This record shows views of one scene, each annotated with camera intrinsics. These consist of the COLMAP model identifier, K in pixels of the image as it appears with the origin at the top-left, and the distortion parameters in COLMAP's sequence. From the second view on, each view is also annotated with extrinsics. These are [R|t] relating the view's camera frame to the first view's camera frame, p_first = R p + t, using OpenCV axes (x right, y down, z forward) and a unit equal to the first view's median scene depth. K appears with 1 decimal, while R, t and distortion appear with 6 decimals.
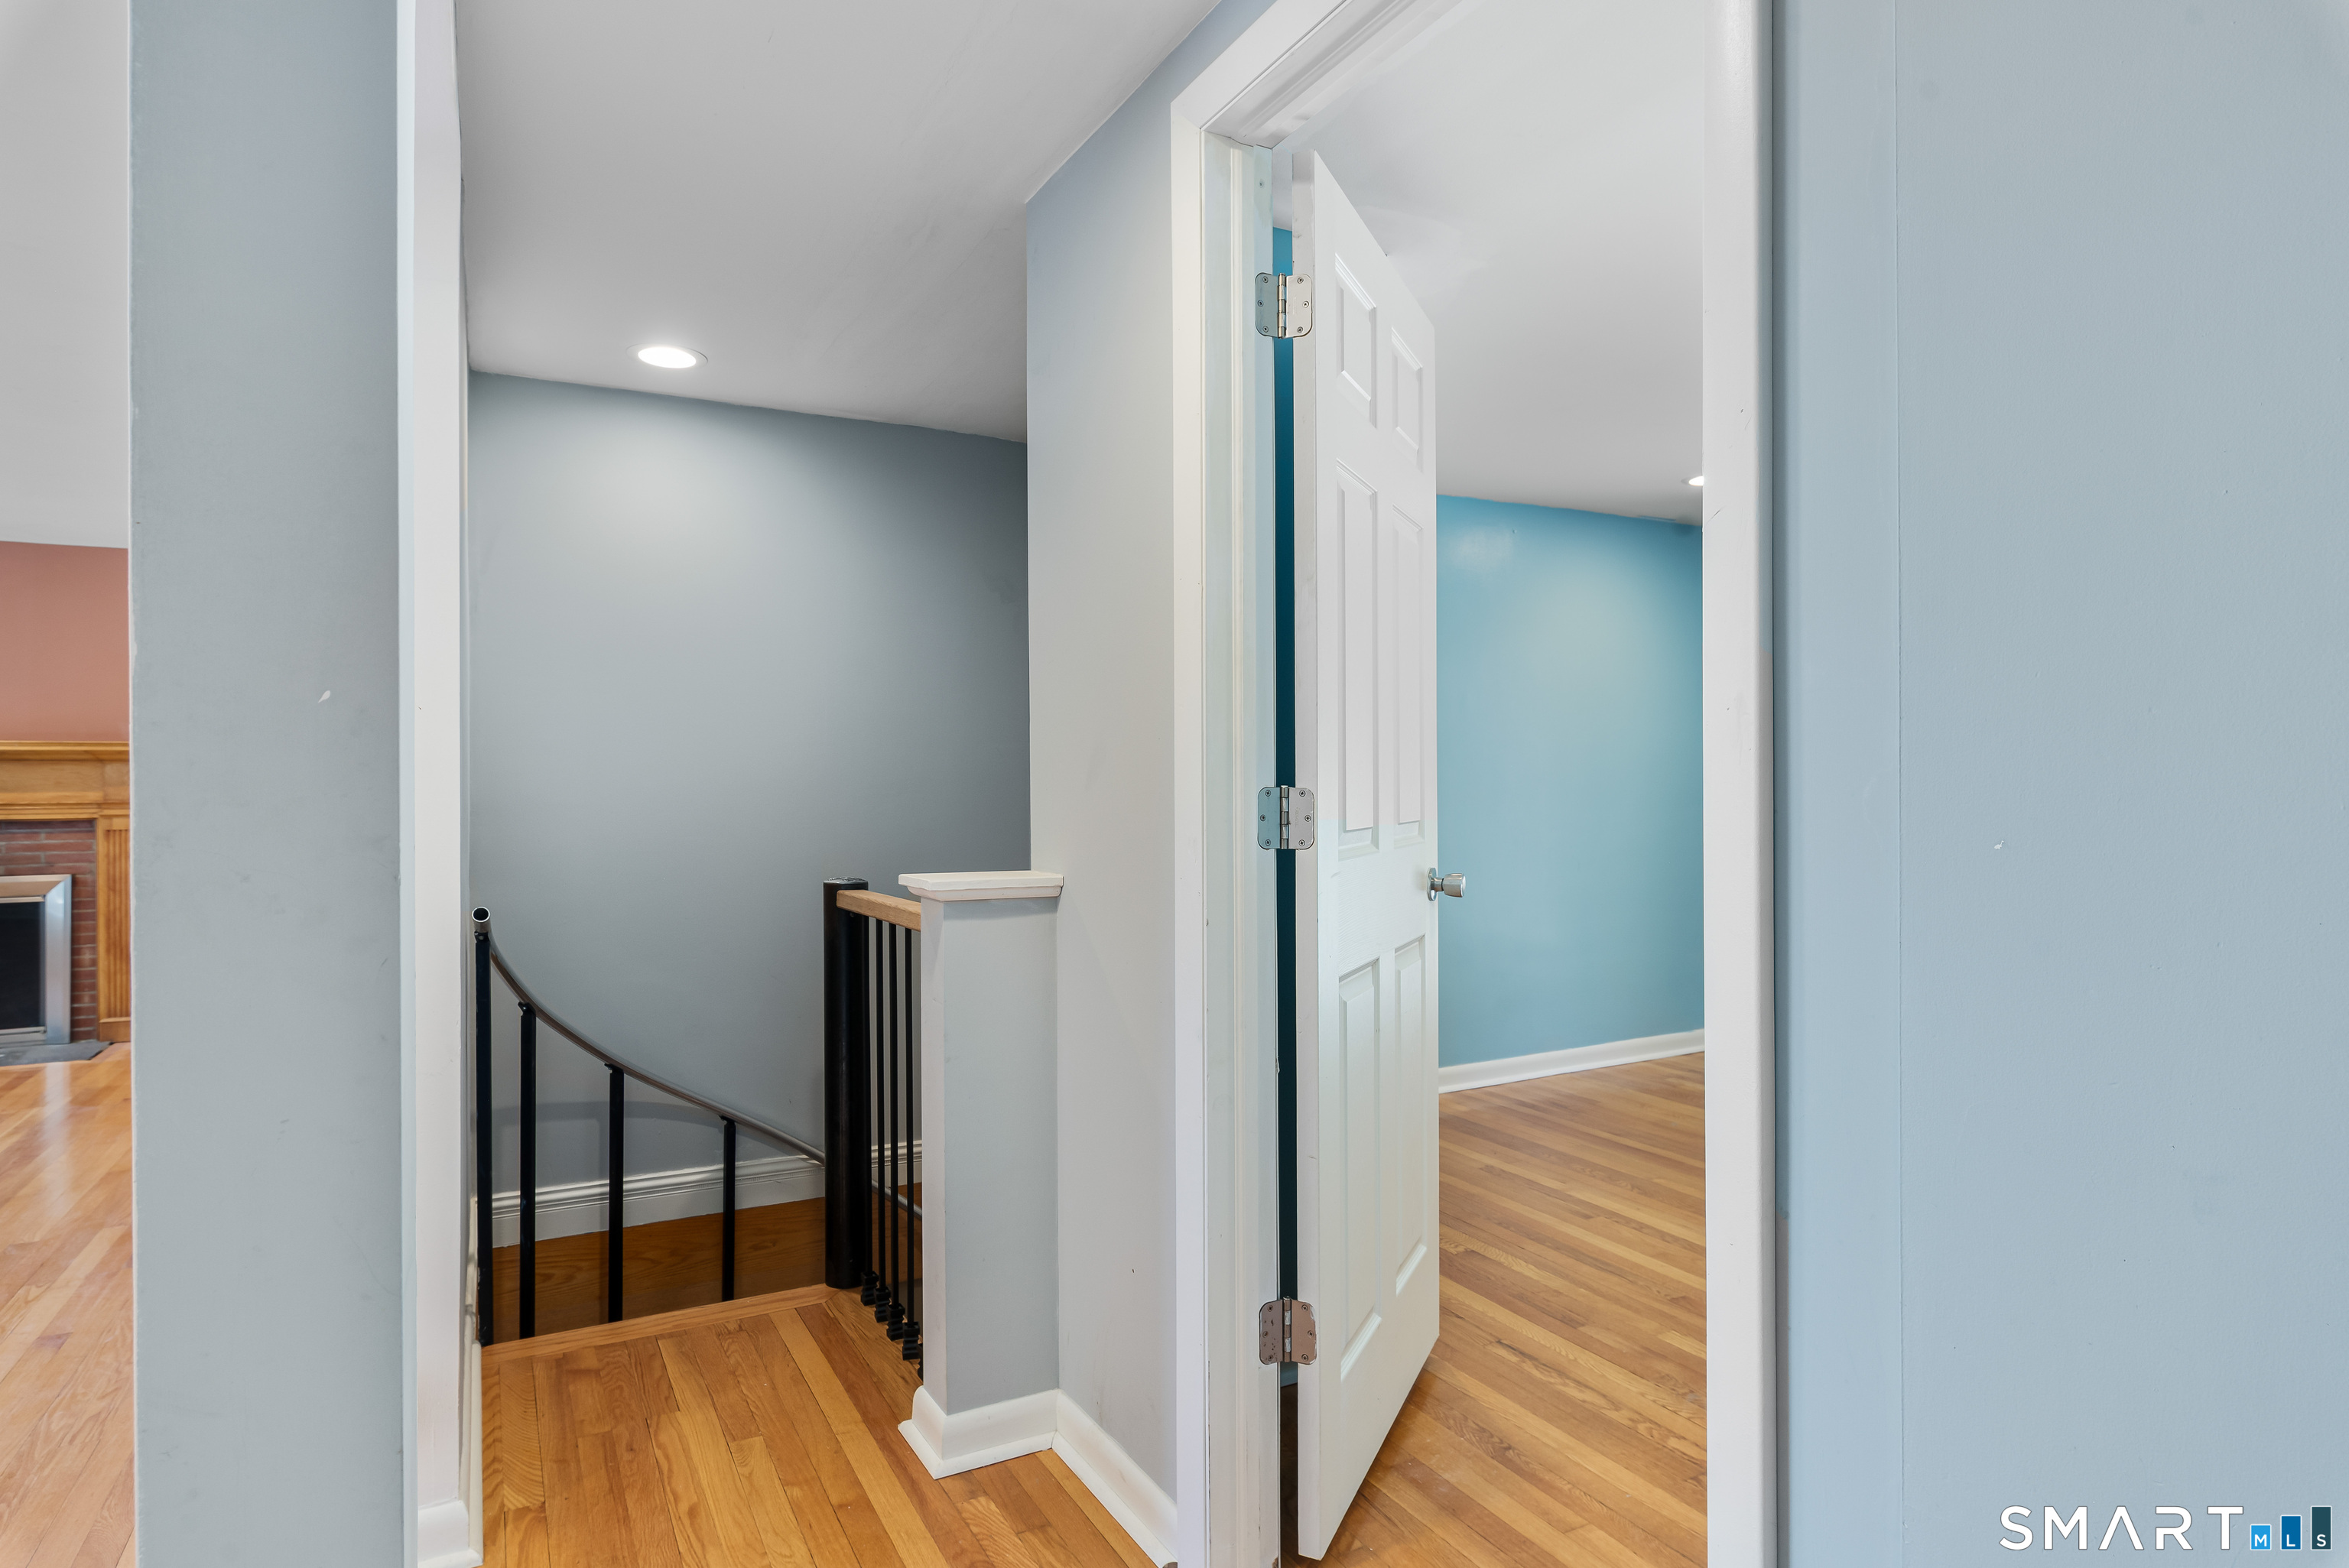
lens RADIAL K [[1303.2, 0, 1171.3], [0, 1303.2, 782.0], [0, 0, 1]] dist [0.004447, 0.000512]
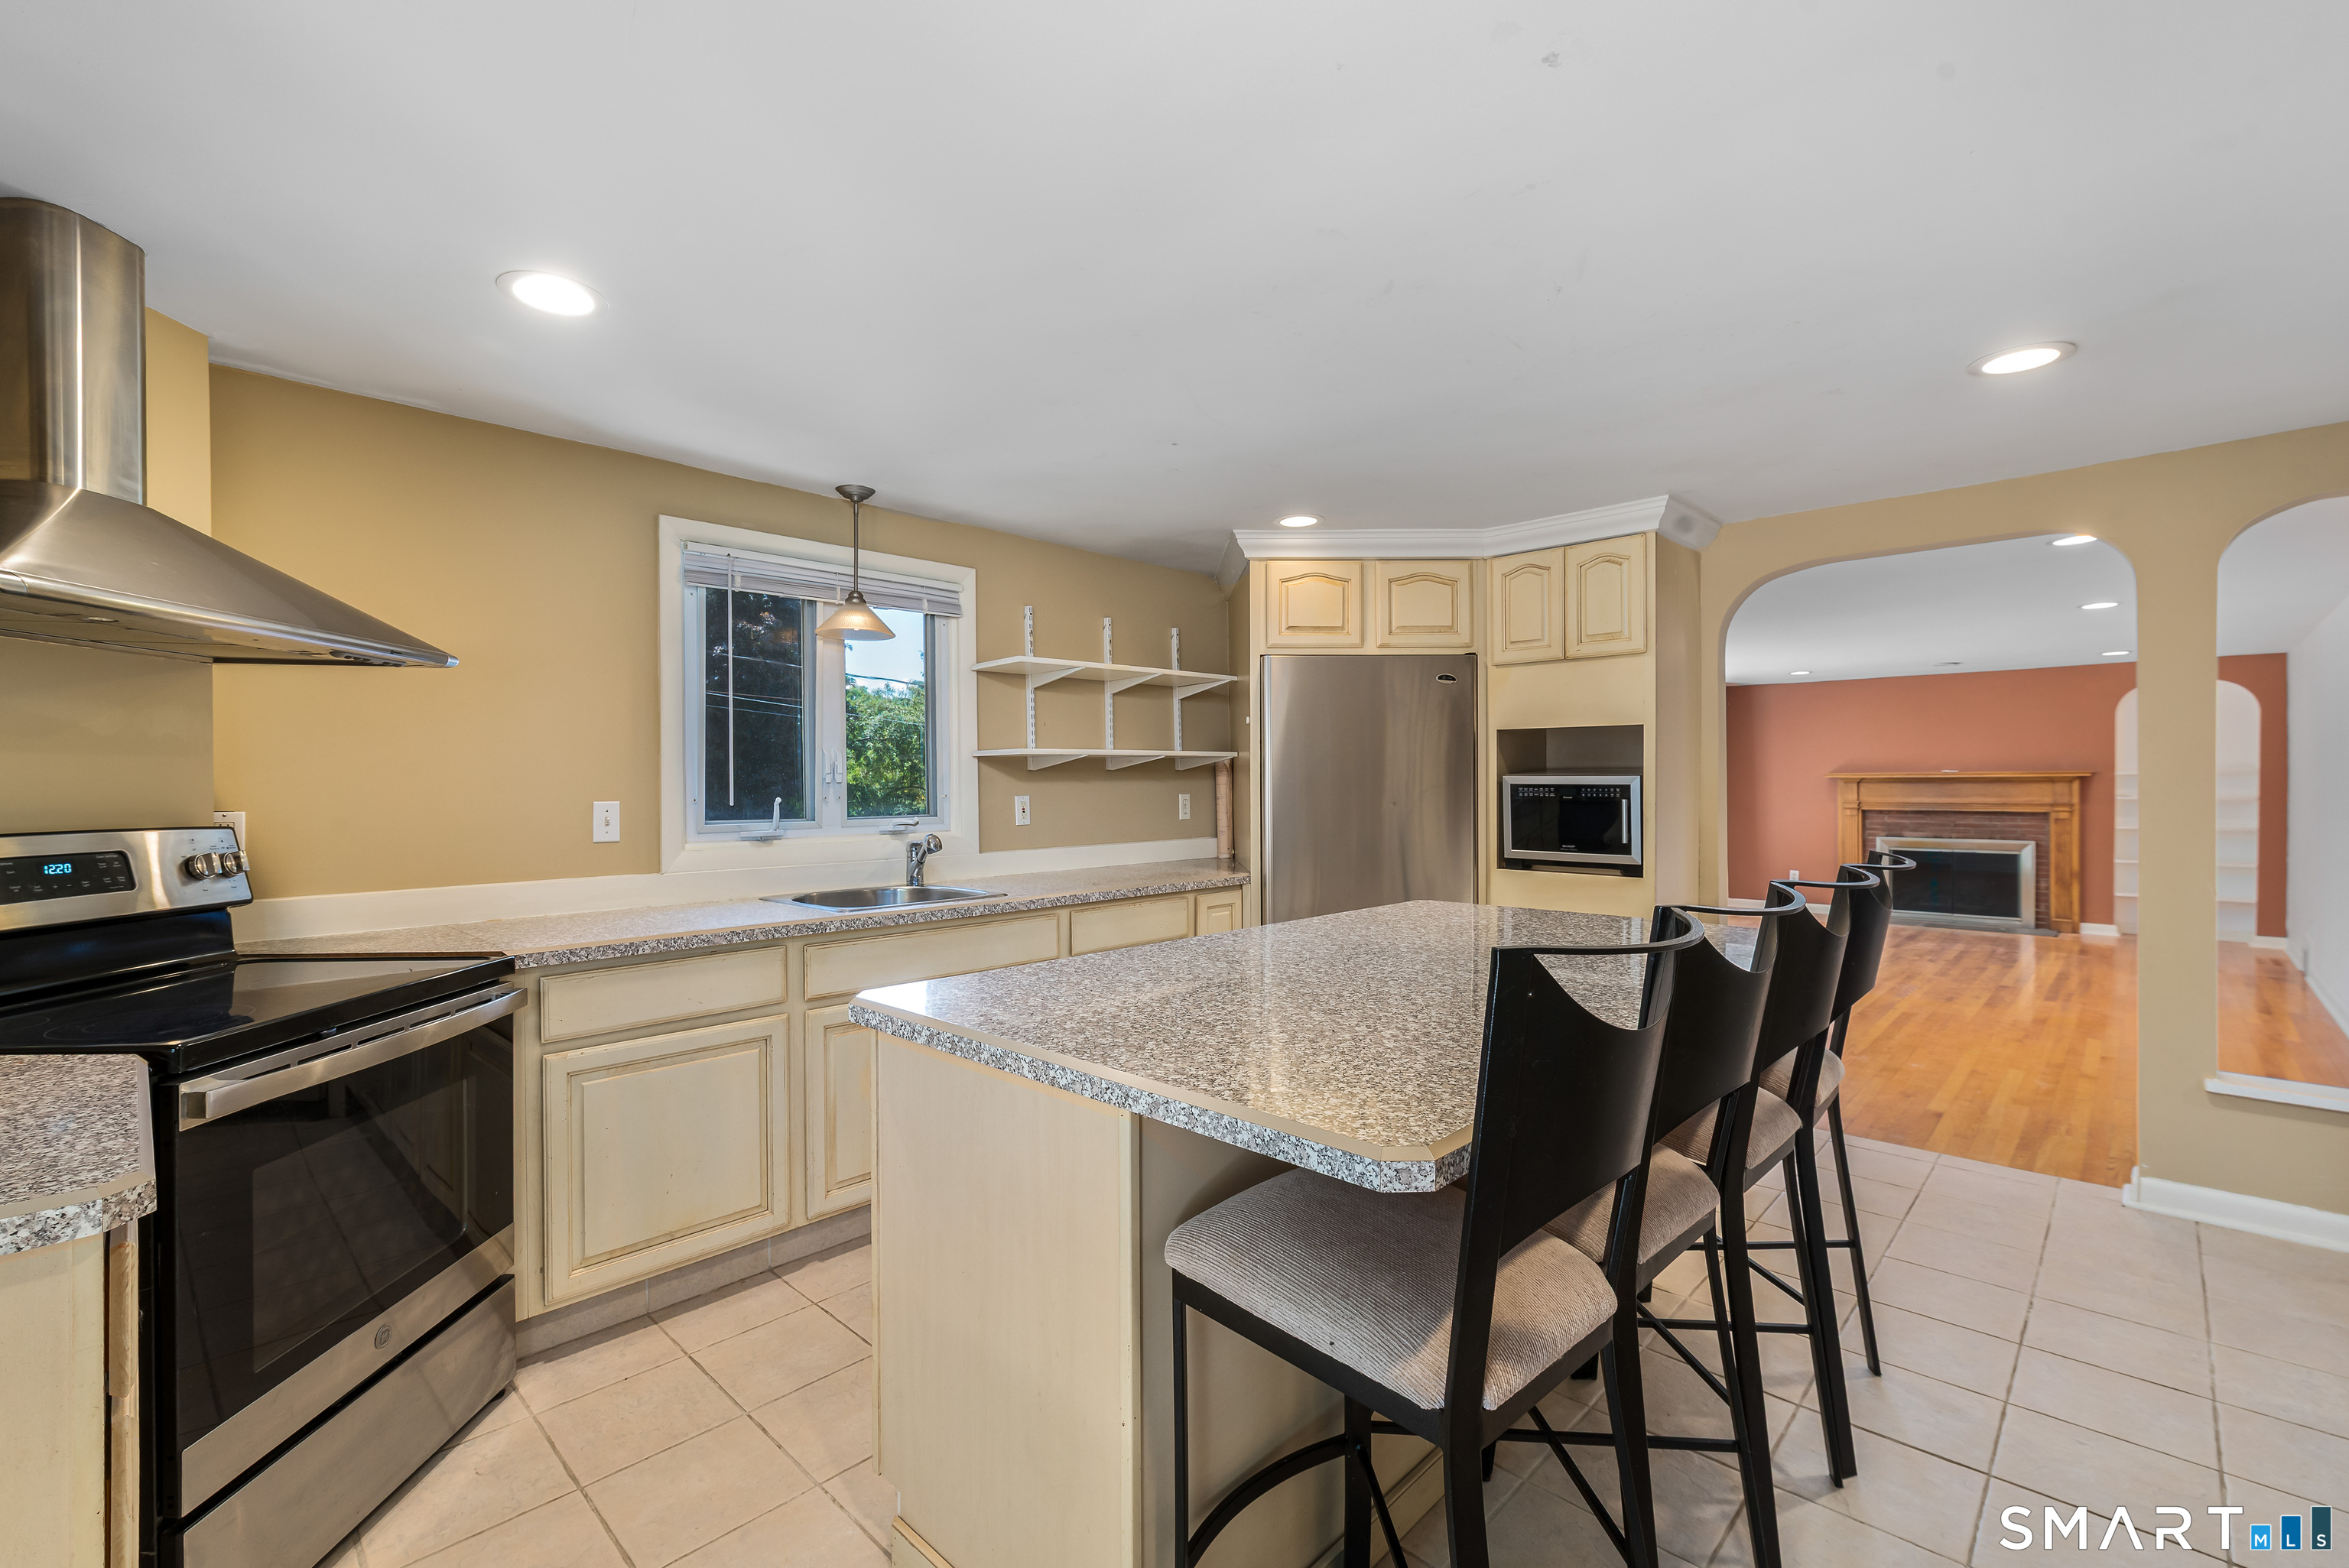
lens RADIAL K [[1005.0, 0, 1157.1], [0, 1005.0, 783.8], [0, 0, 1]] dist [0.001616, 0.001348]
pose [[0.306009, 0.005765, -0.952011, 0.169831], [-0.001289, 0.999983, 0.005641, -0.020008], [0.952028, -0.000499, 0.306012, -0.678932]]
